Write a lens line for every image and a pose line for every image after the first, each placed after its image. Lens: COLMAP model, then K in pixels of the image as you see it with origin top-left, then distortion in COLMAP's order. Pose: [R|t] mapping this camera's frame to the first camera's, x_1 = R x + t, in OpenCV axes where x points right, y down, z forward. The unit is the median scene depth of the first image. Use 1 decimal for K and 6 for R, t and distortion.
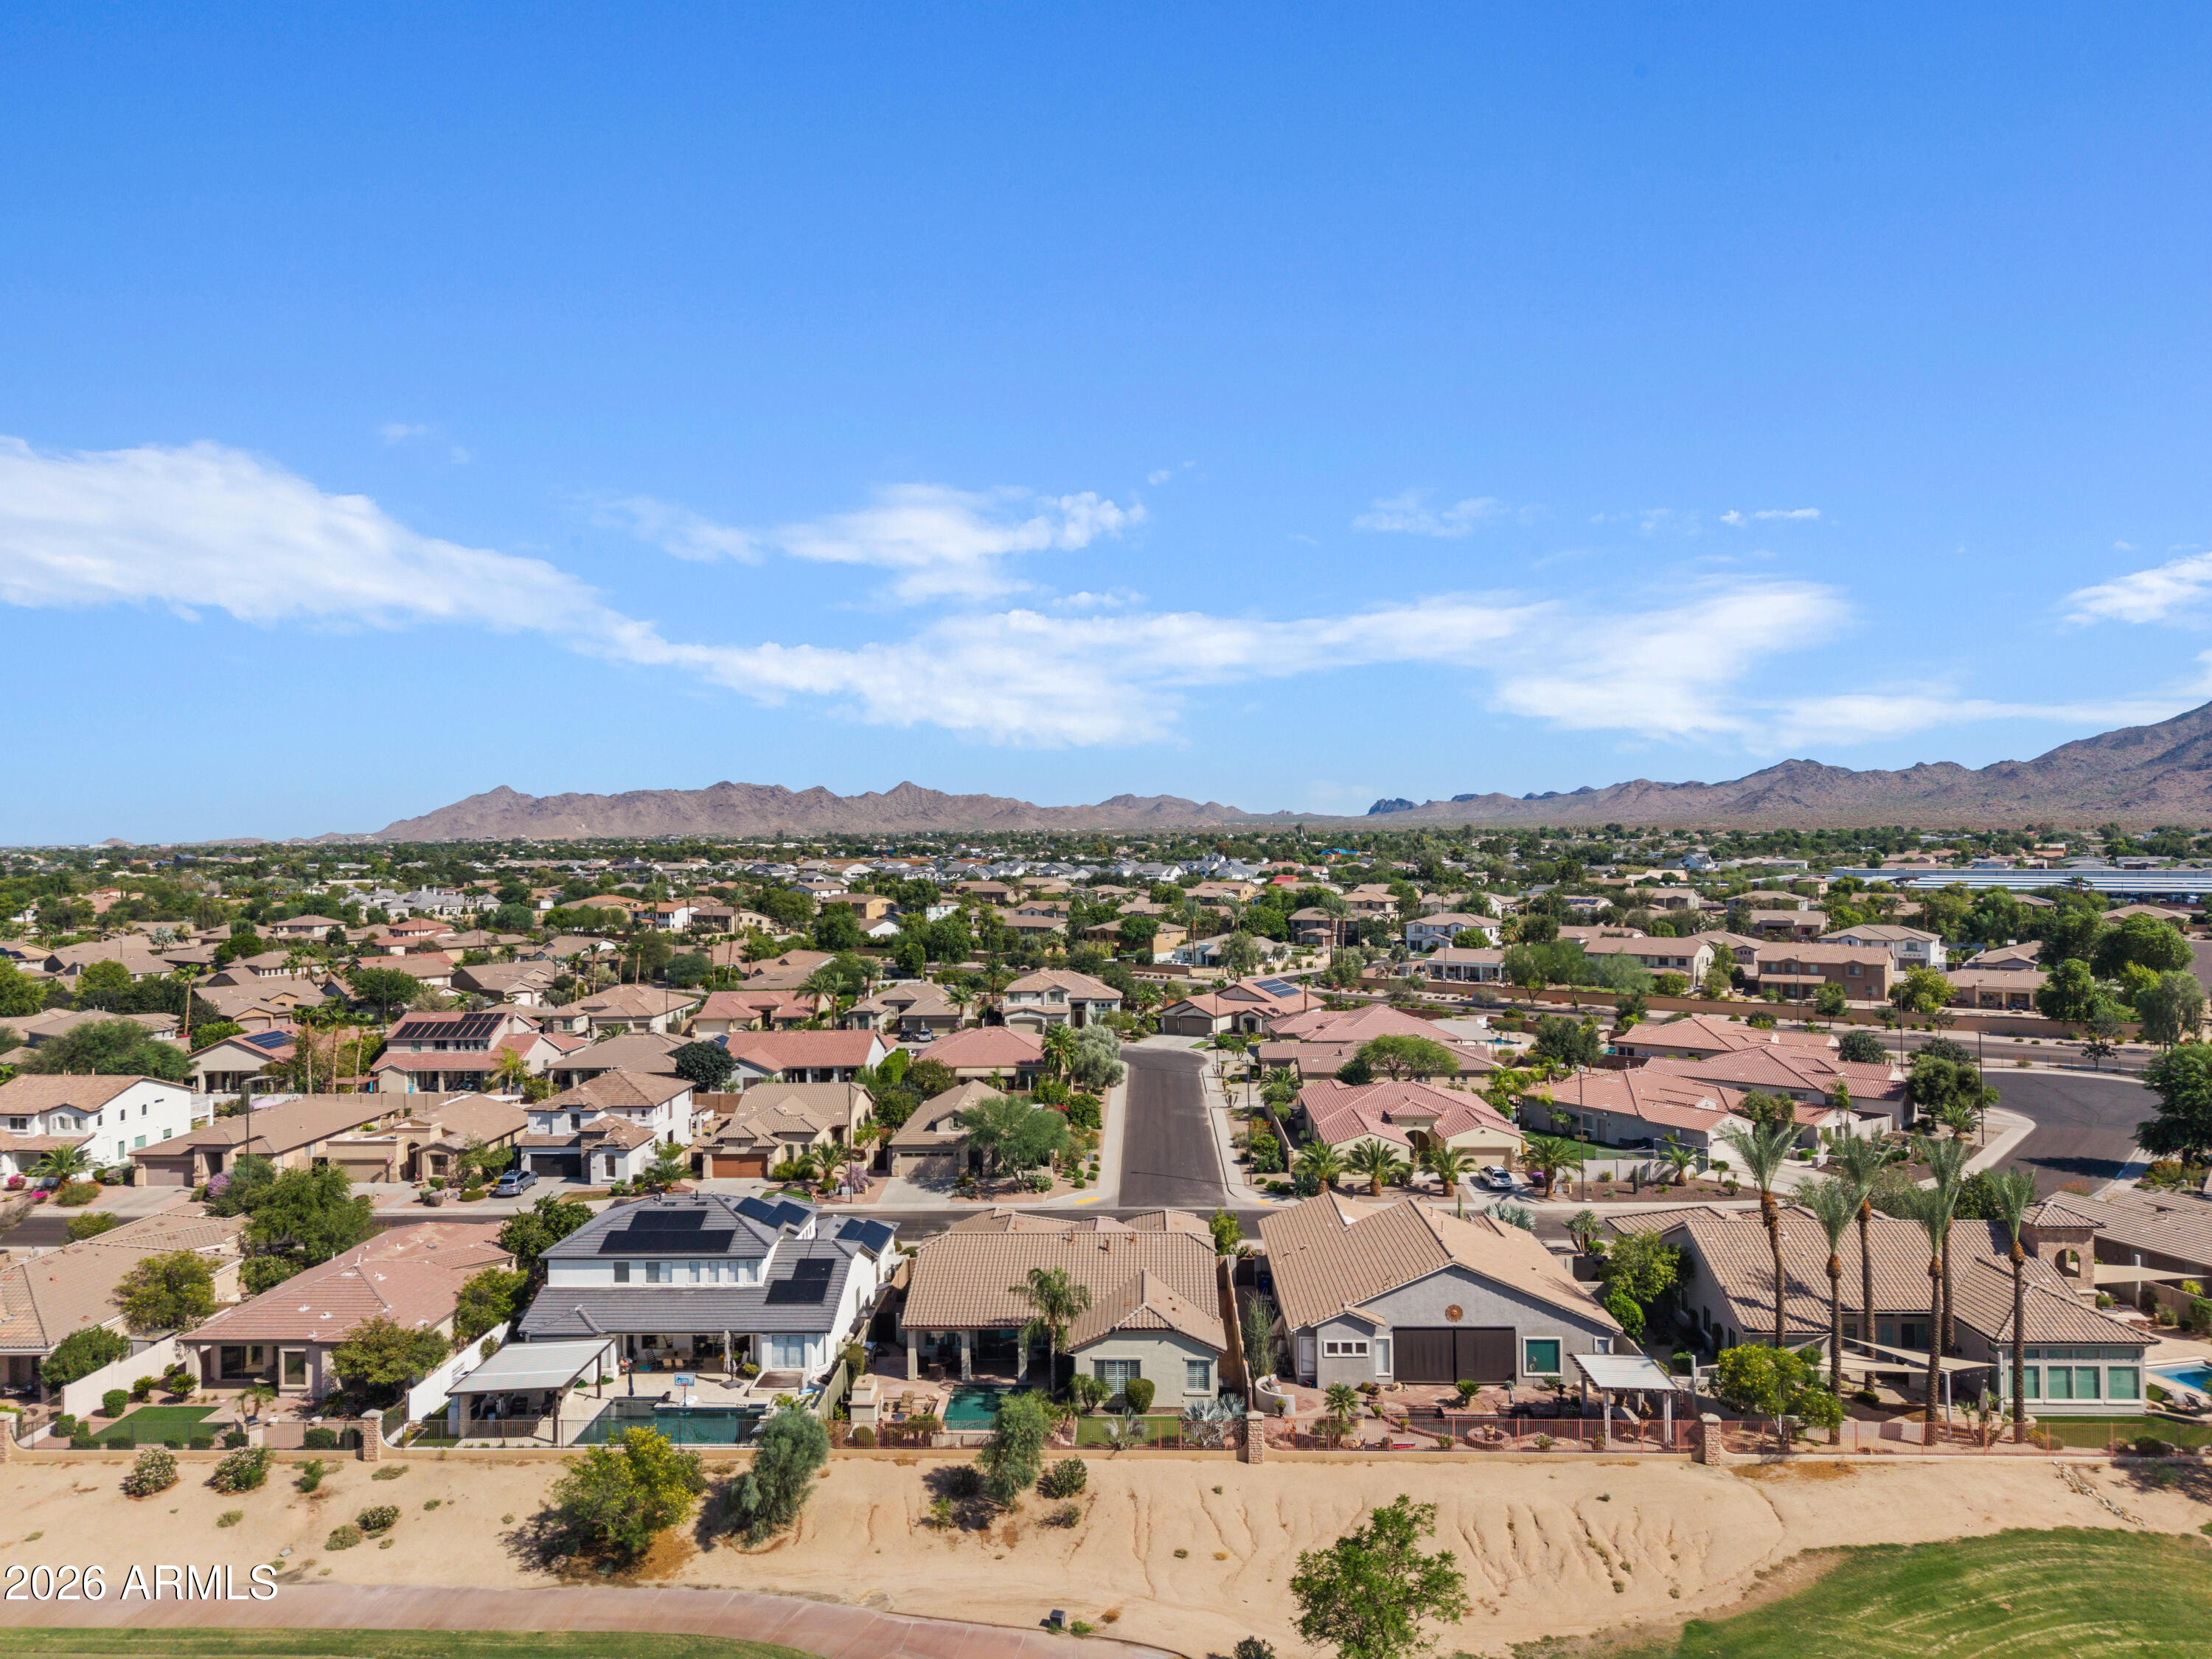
lens RADIAL K [[1491.3, 0, 1106.0], [0, 1491.3, 829.5], [0, 0, 1]] dist [0.034620, -0.030649]
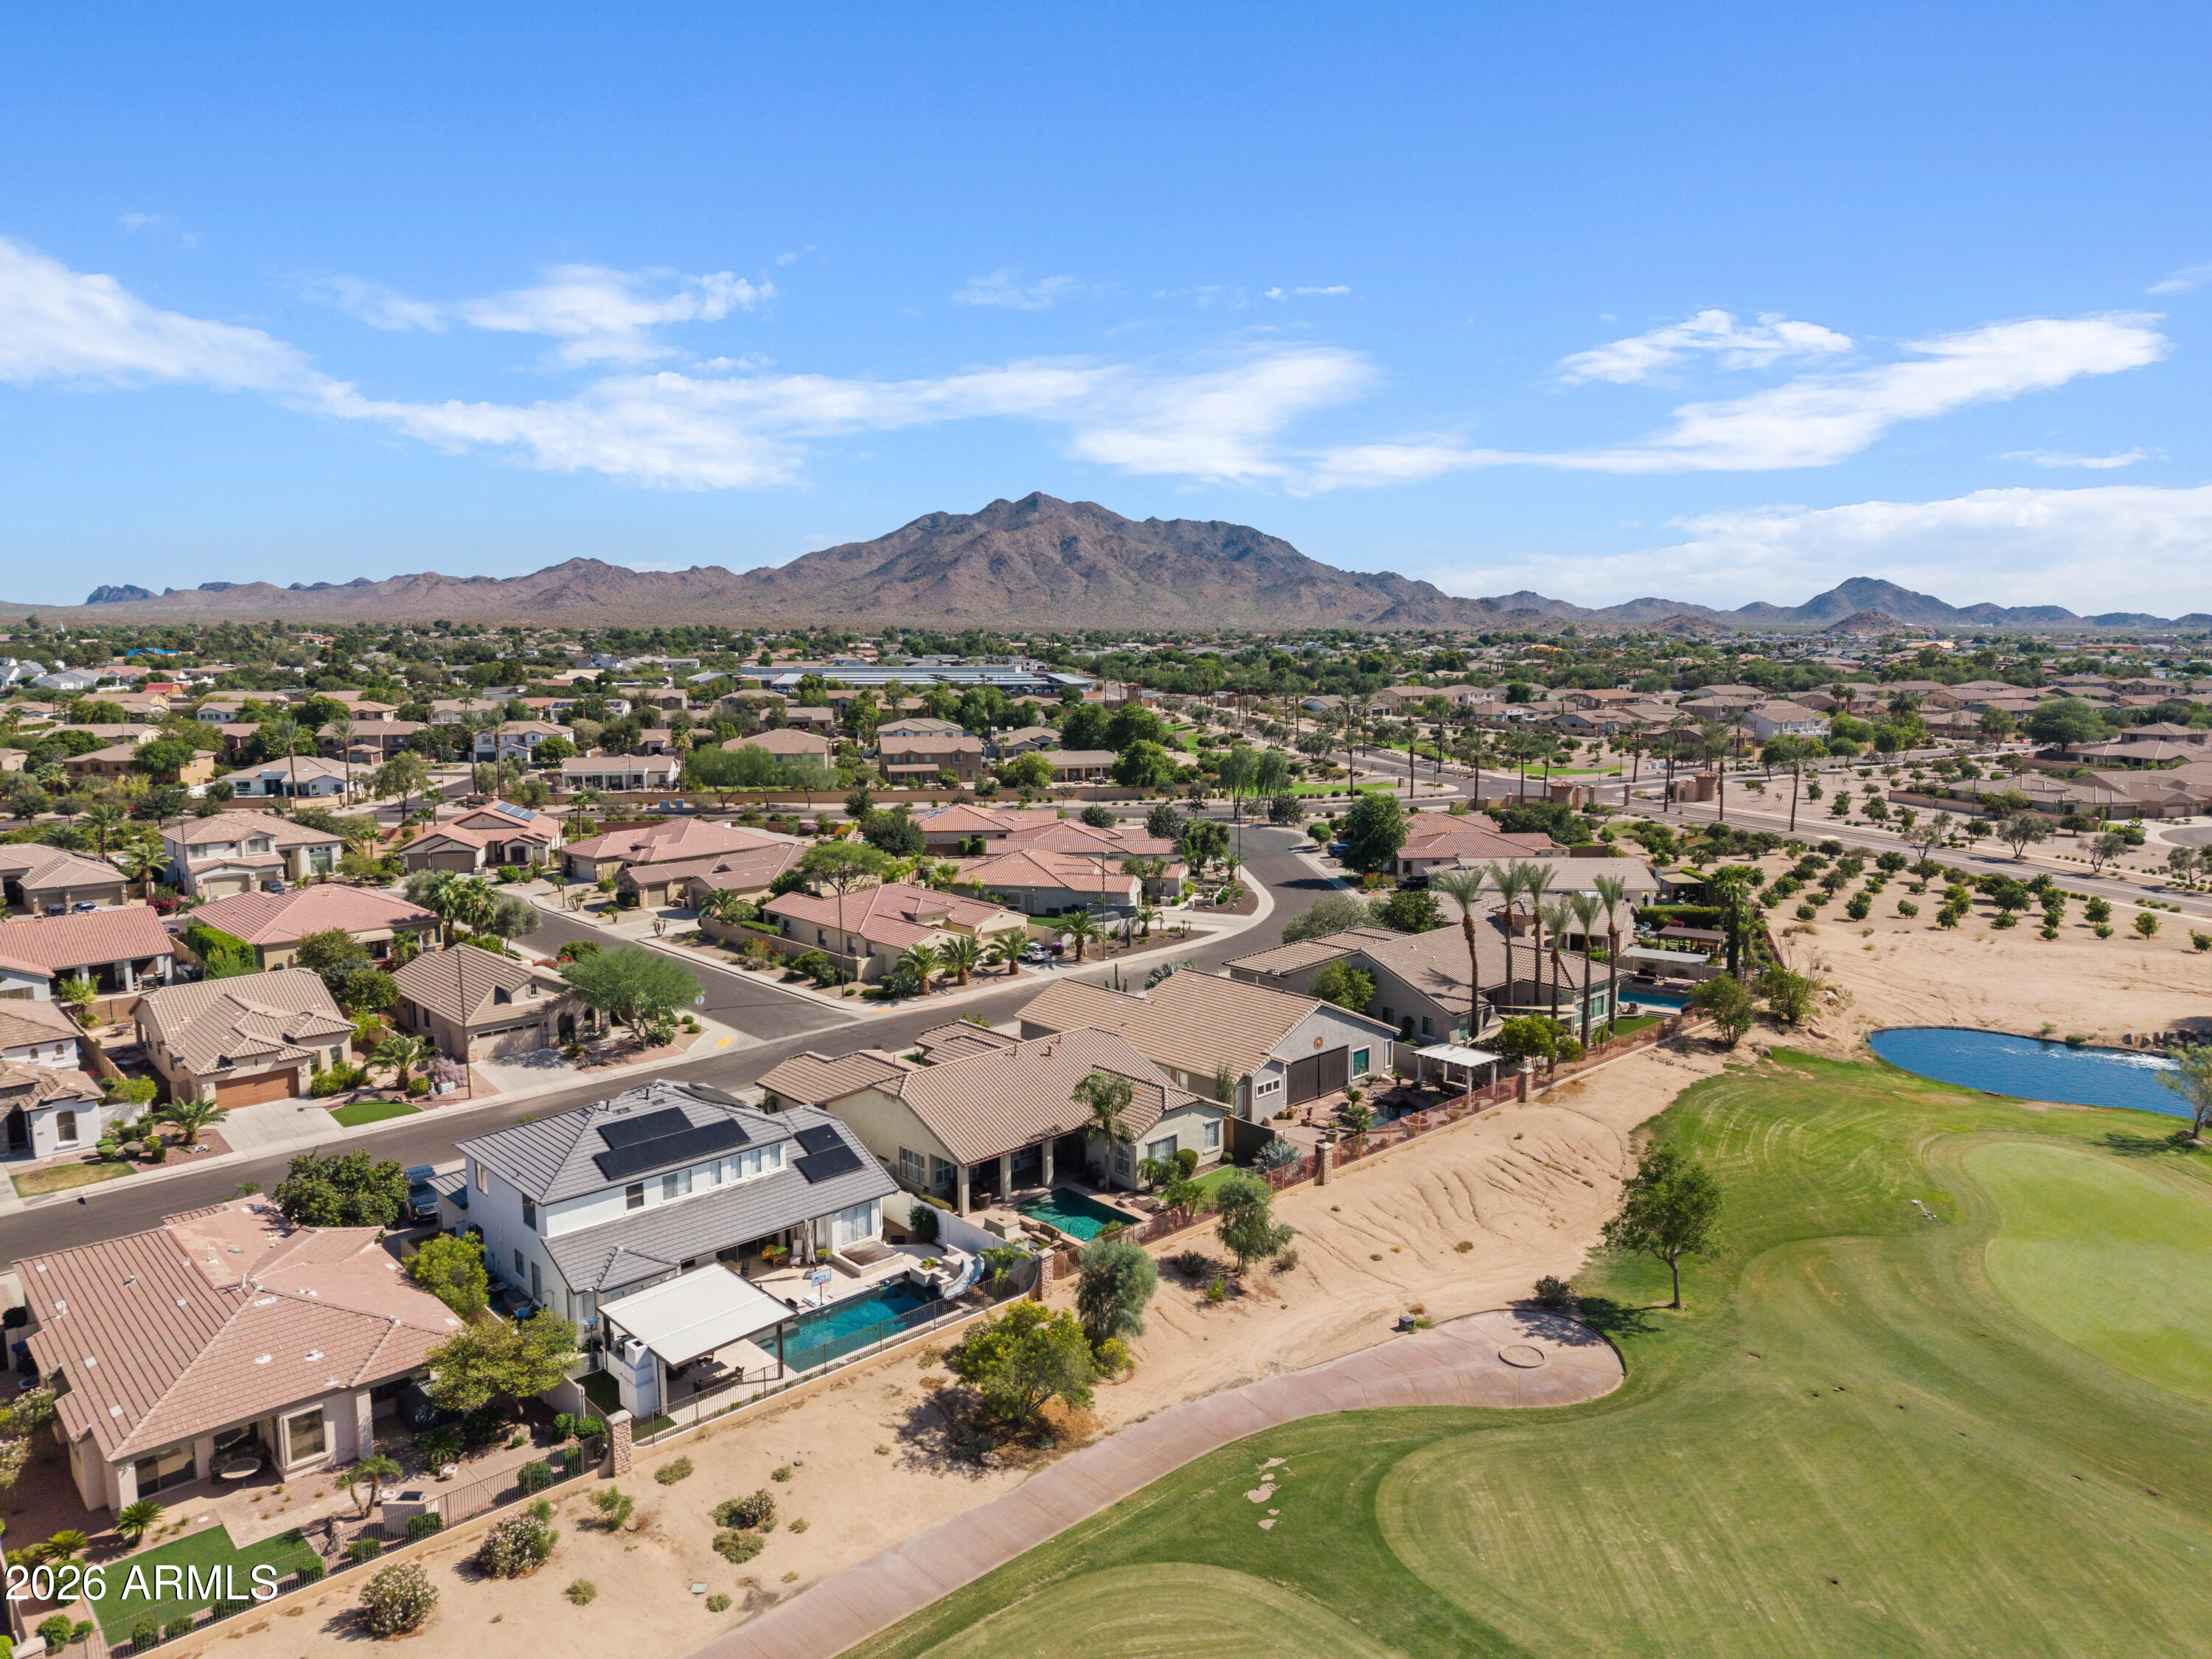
lens RADIAL K [[1491.6, 0, 1111.0], [0, 1491.6, 804.9], [0, 0, 1]] dist [0.075004, -0.095059]
pose [[0.702756, -0.077977, 0.707144, -0.567312], [-0.006390, 0.993243, 0.115875, -0.014475], [-0.711402, -0.085950, 0.697510, 0.199521]]
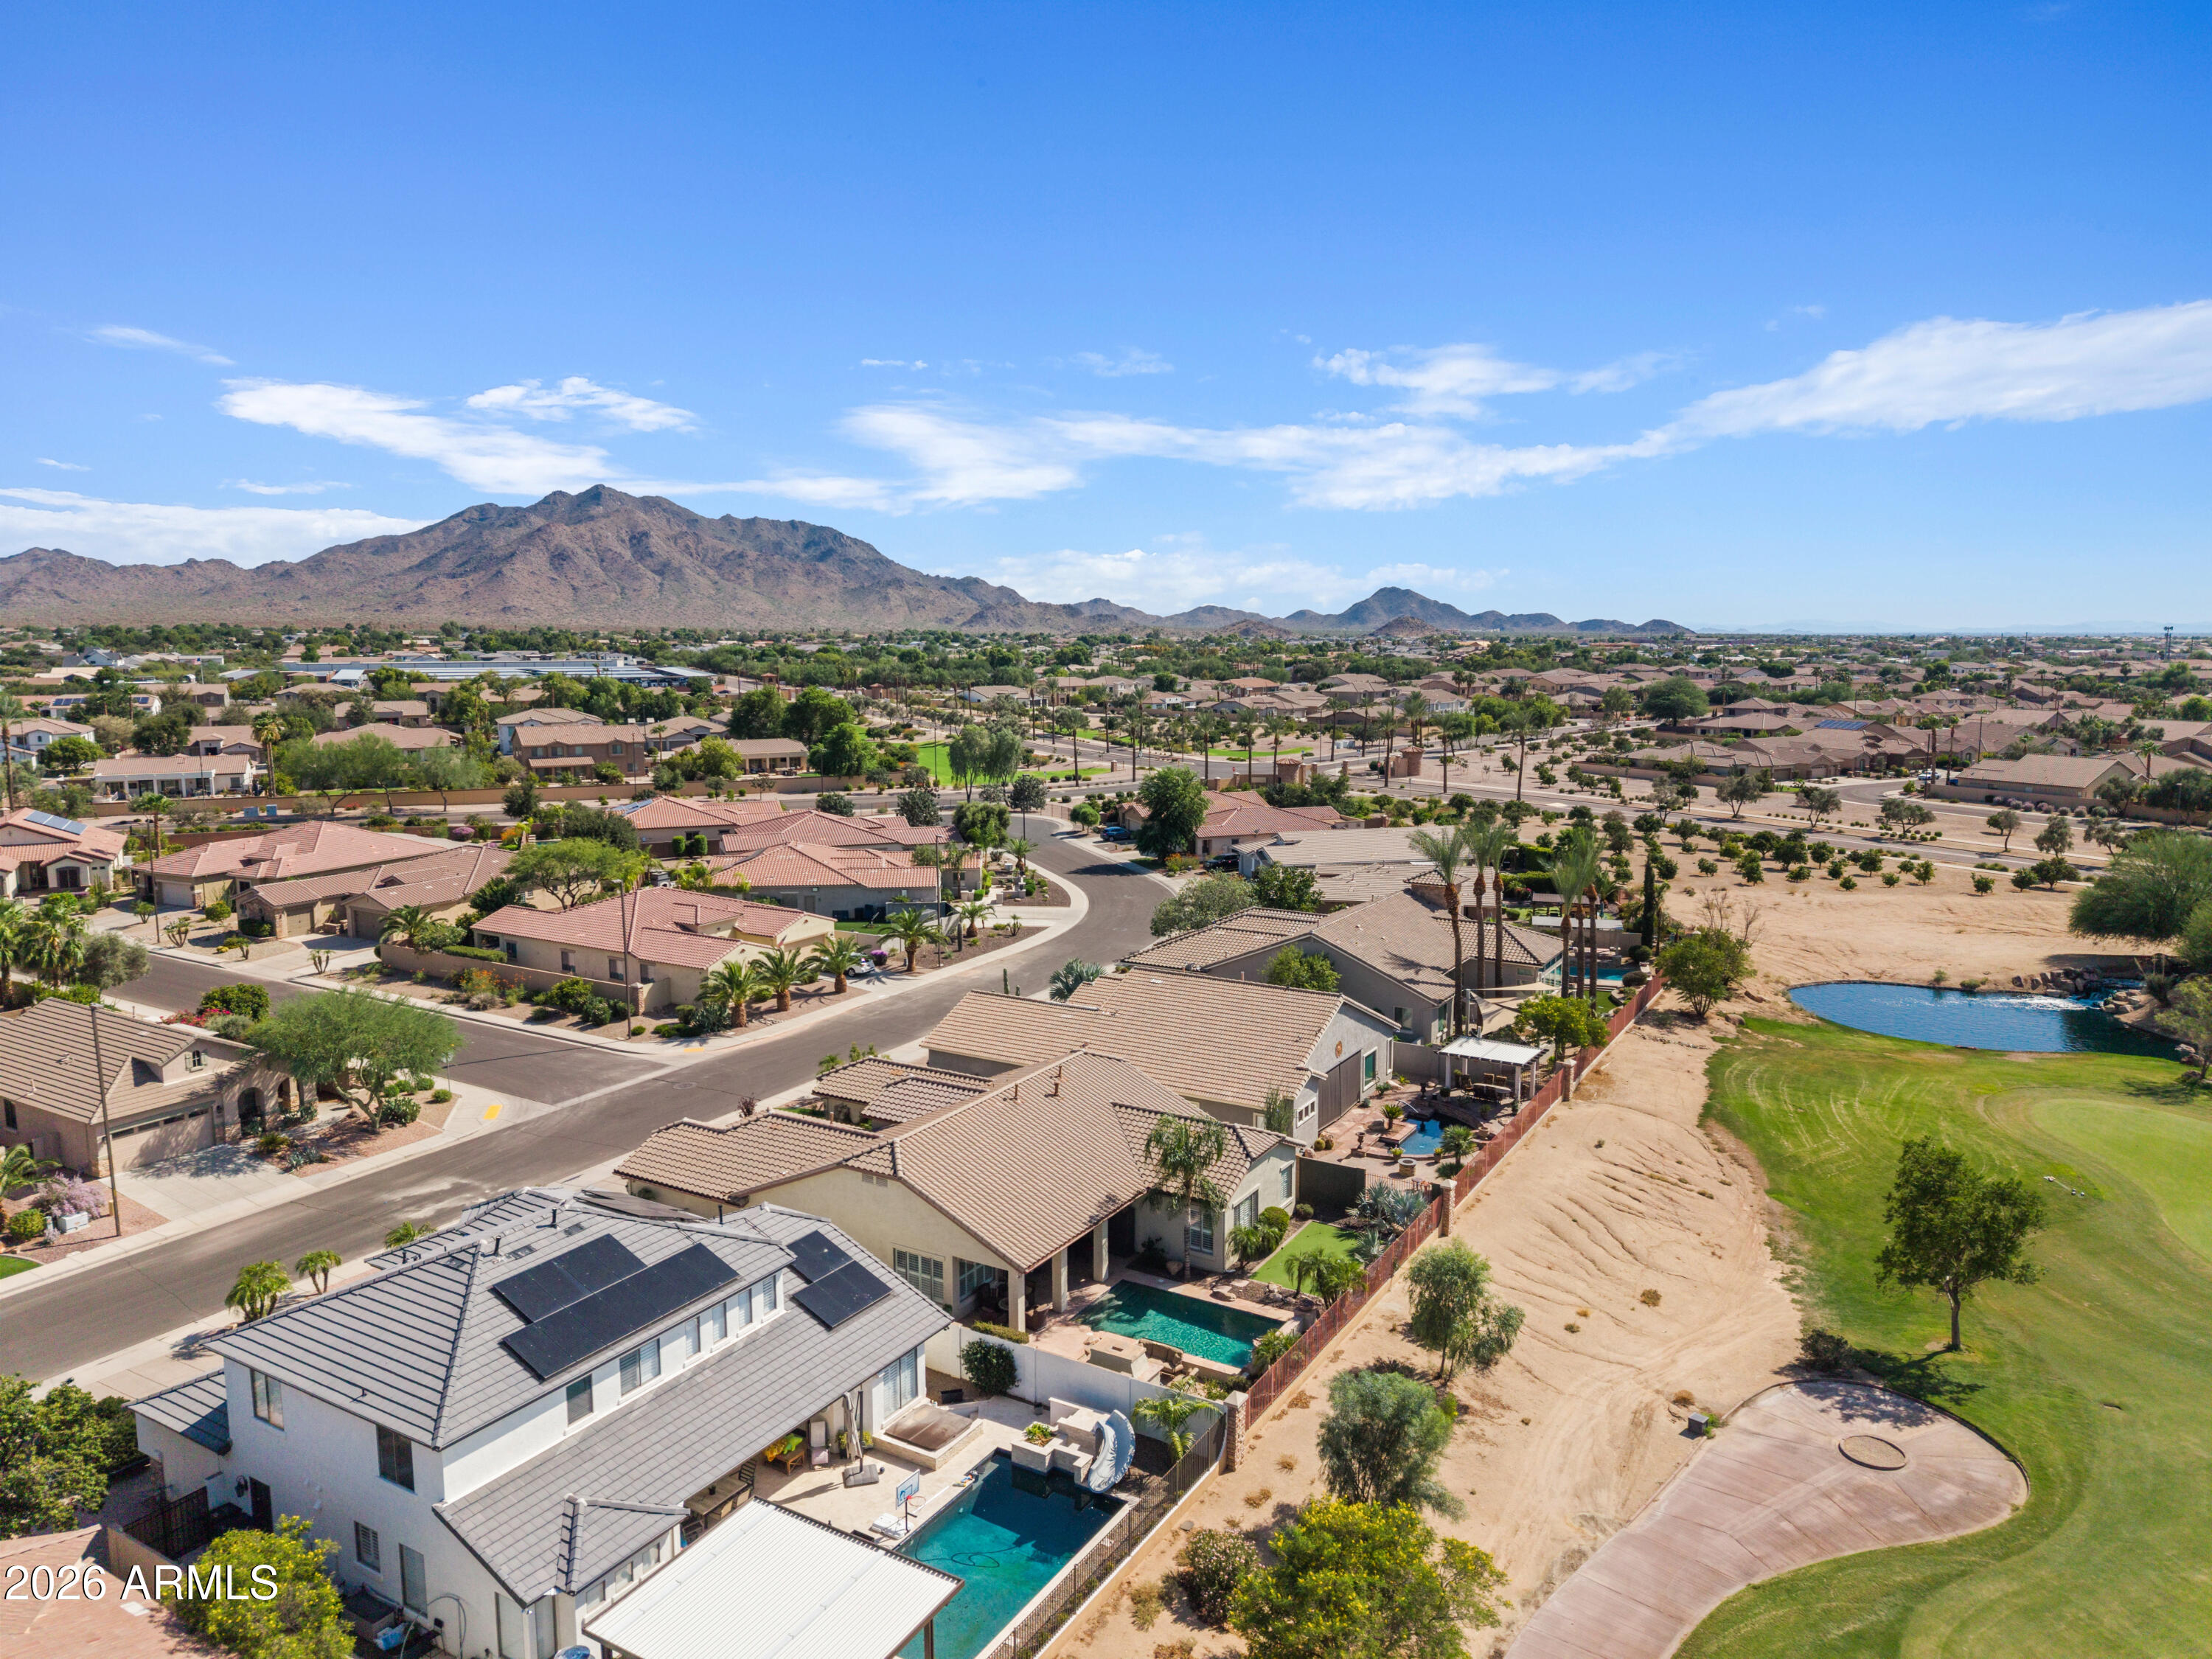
lens RADIAL K [[1491.3, 0, 1106.0], [0, 1491.3, 829.5], [0, 0, 1]] dist [0.034620, -0.030649]
pose [[0.481004, -0.108524, 0.869976, -0.514359], [-0.005050, 0.991950, 0.126531, 0.039568], [-0.876704, -0.065255, 0.476584, 0.503269]]
